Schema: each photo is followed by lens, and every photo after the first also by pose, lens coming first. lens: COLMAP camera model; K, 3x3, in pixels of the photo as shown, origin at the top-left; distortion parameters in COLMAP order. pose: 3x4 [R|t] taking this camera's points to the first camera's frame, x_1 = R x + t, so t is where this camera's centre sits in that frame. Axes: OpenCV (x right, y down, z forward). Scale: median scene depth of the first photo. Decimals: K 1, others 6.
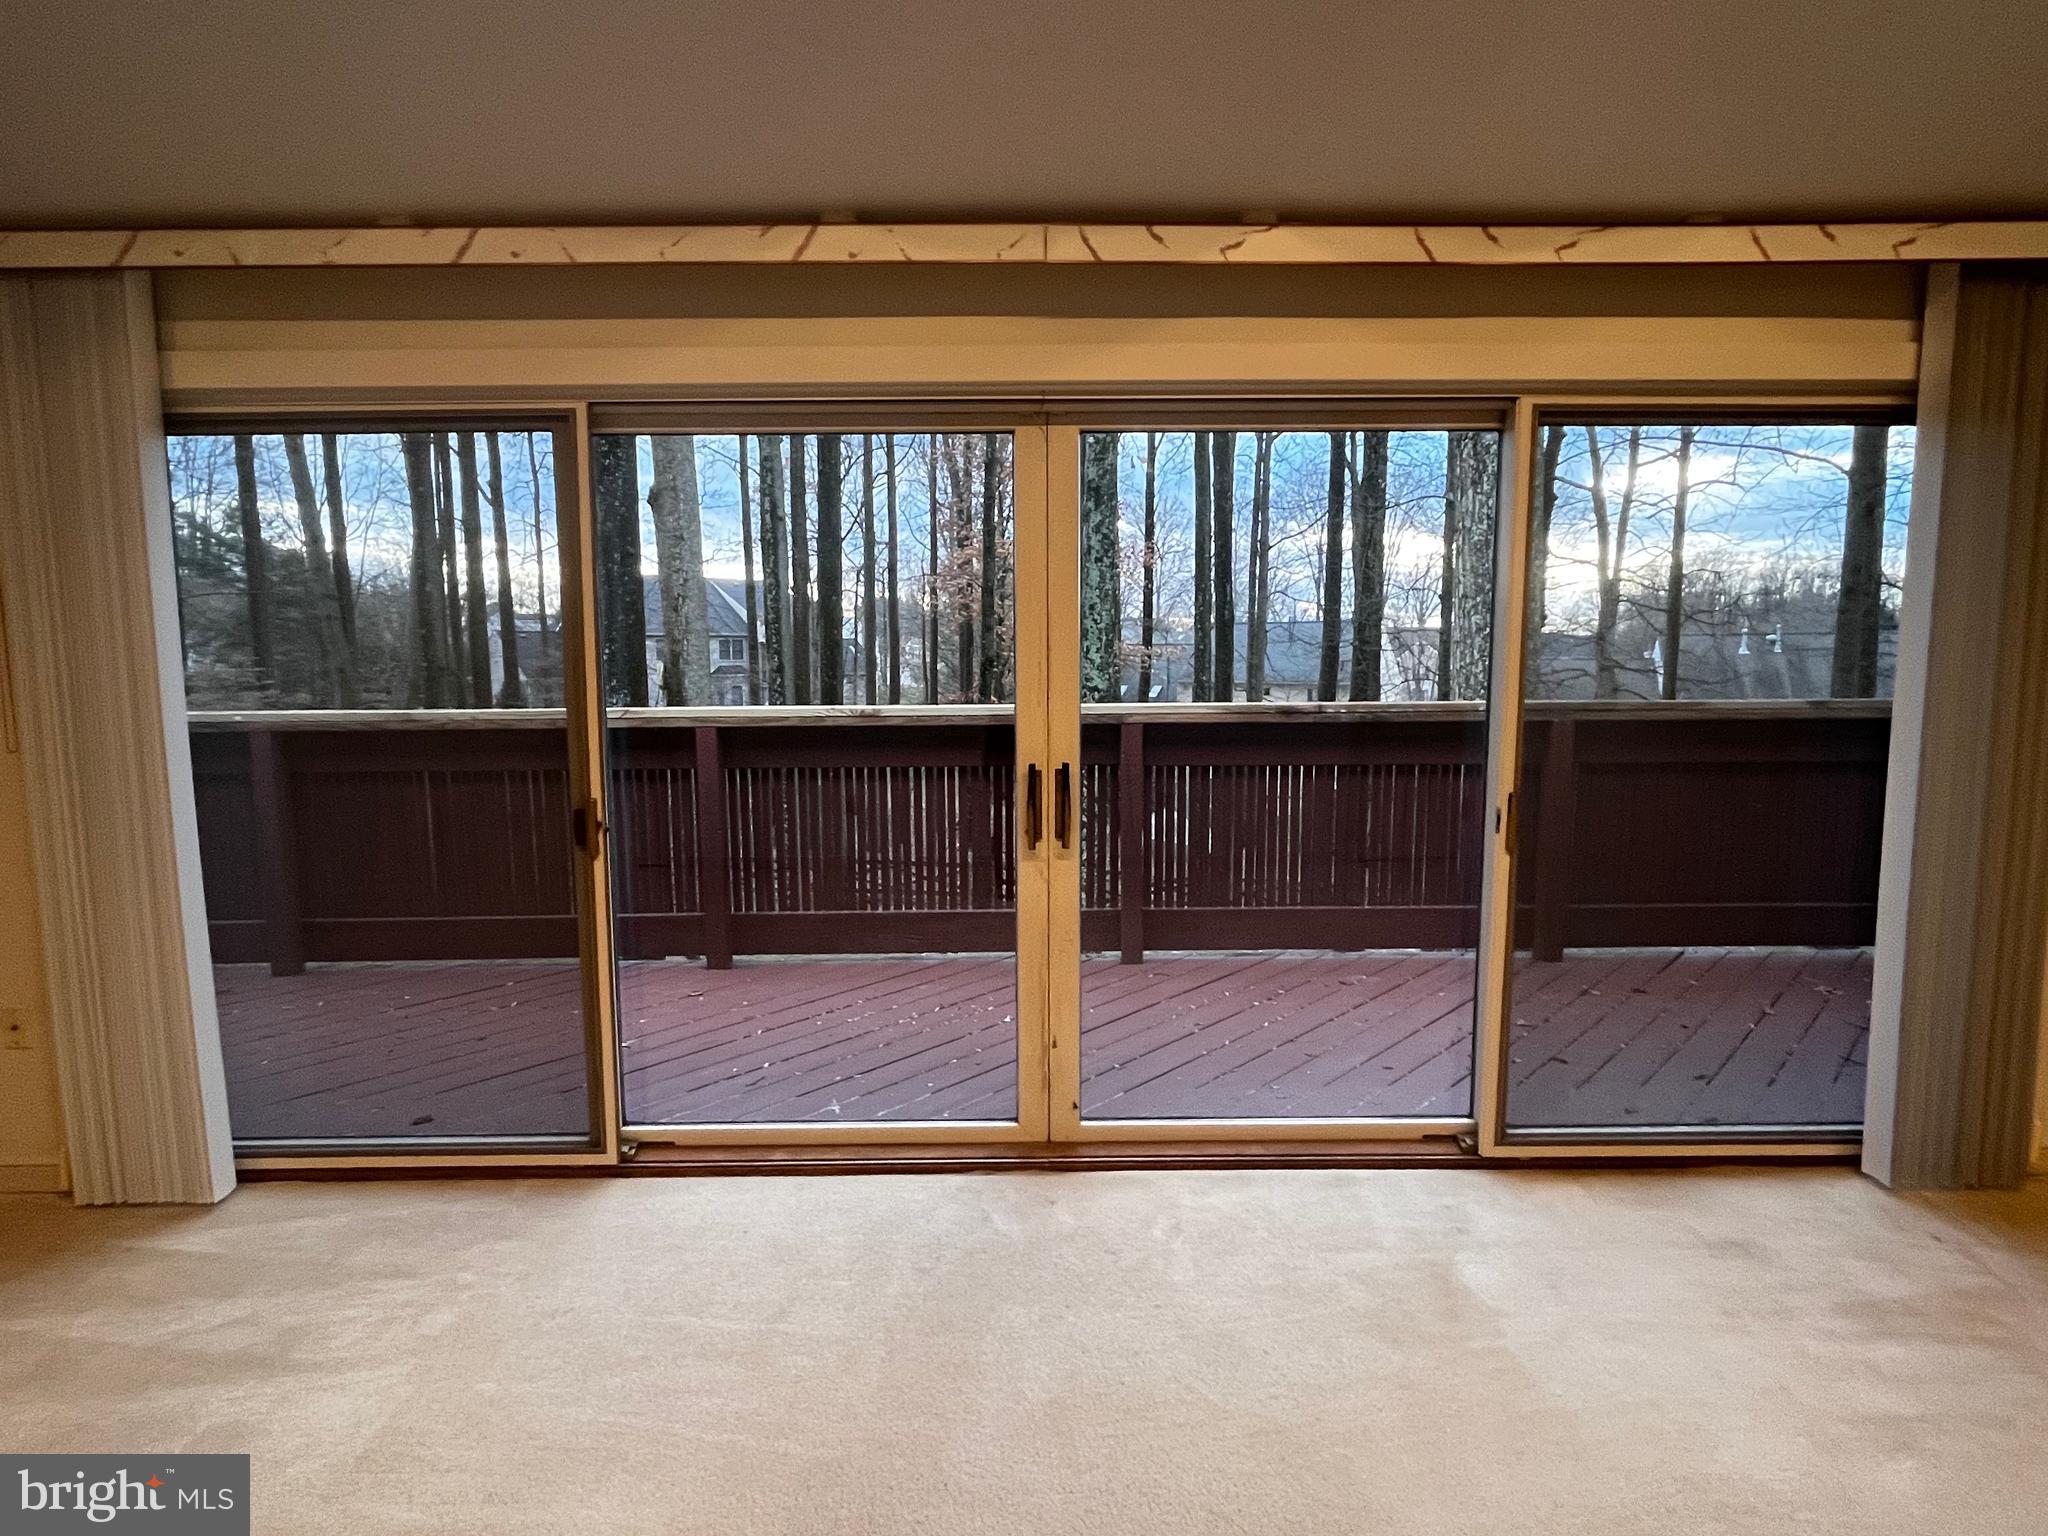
lens RADIAL K [[1066.9, 0, 1021.5], [0, 1066.9, 743.4], [0, 0, 1]] dist [-0.002290, -0.001241]
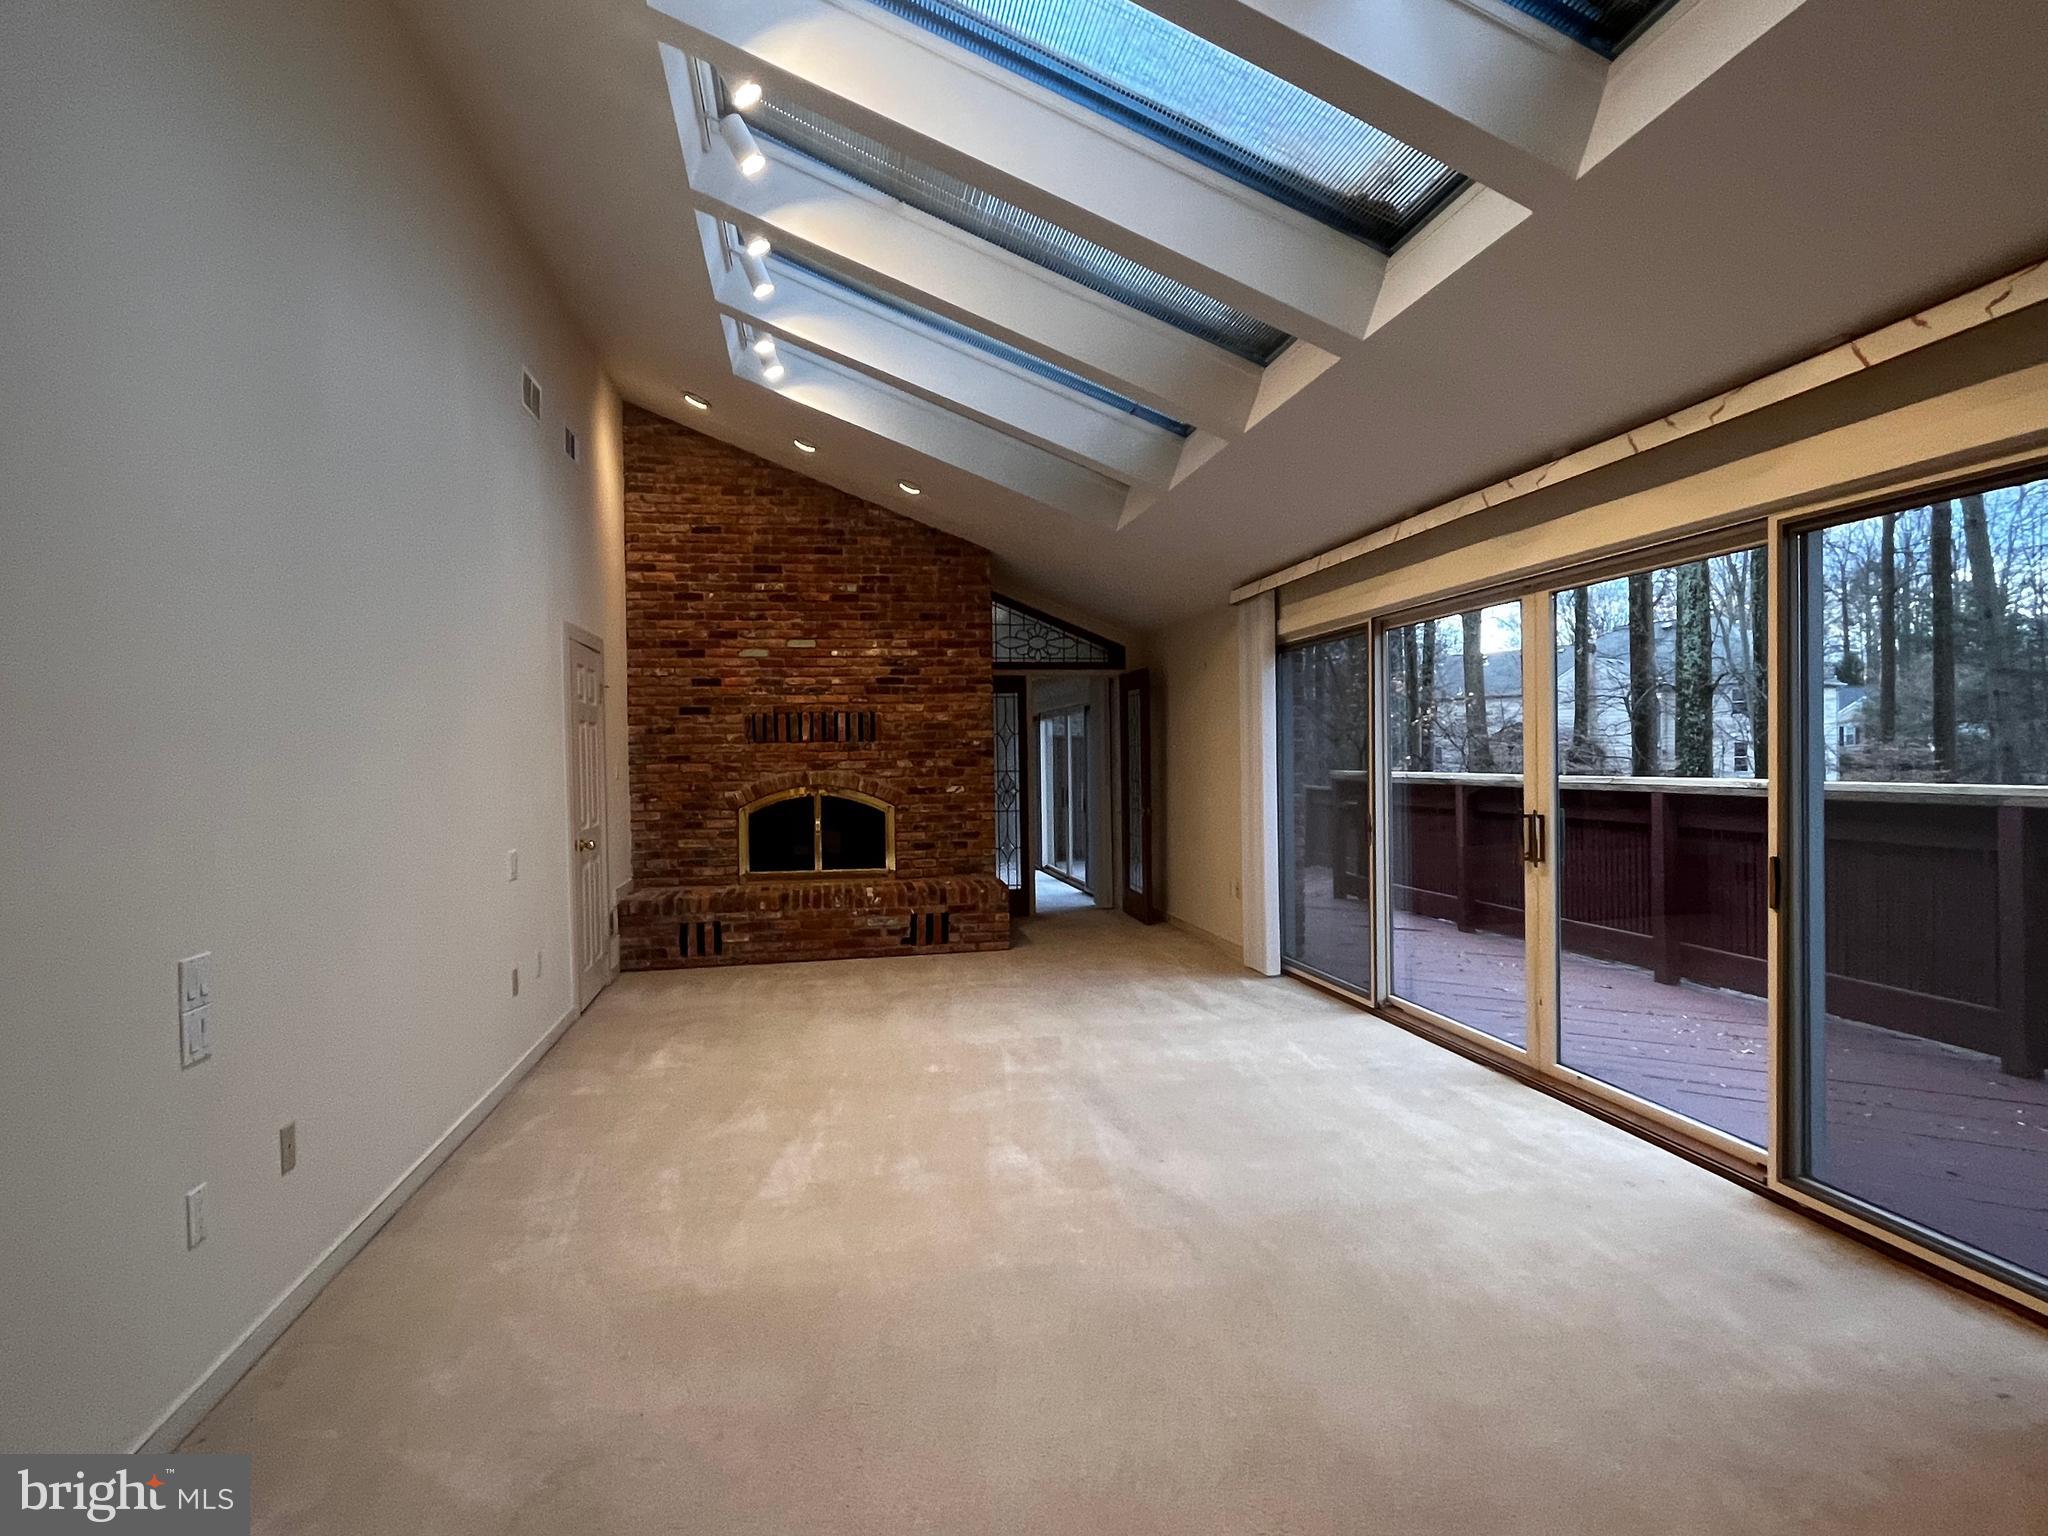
lens RADIAL K [[1079.1, 0, 1019.2], [0, 1079.1, 771.4], [0, 0, 1]] dist [0.001320, -0.002794]
pose [[0.174048, 0.018520, -0.984563, 1.402686], [-0.060879, 0.998113, 0.008013, -0.008500], [0.982853, 0.058545, 0.174847, 0.006268]]
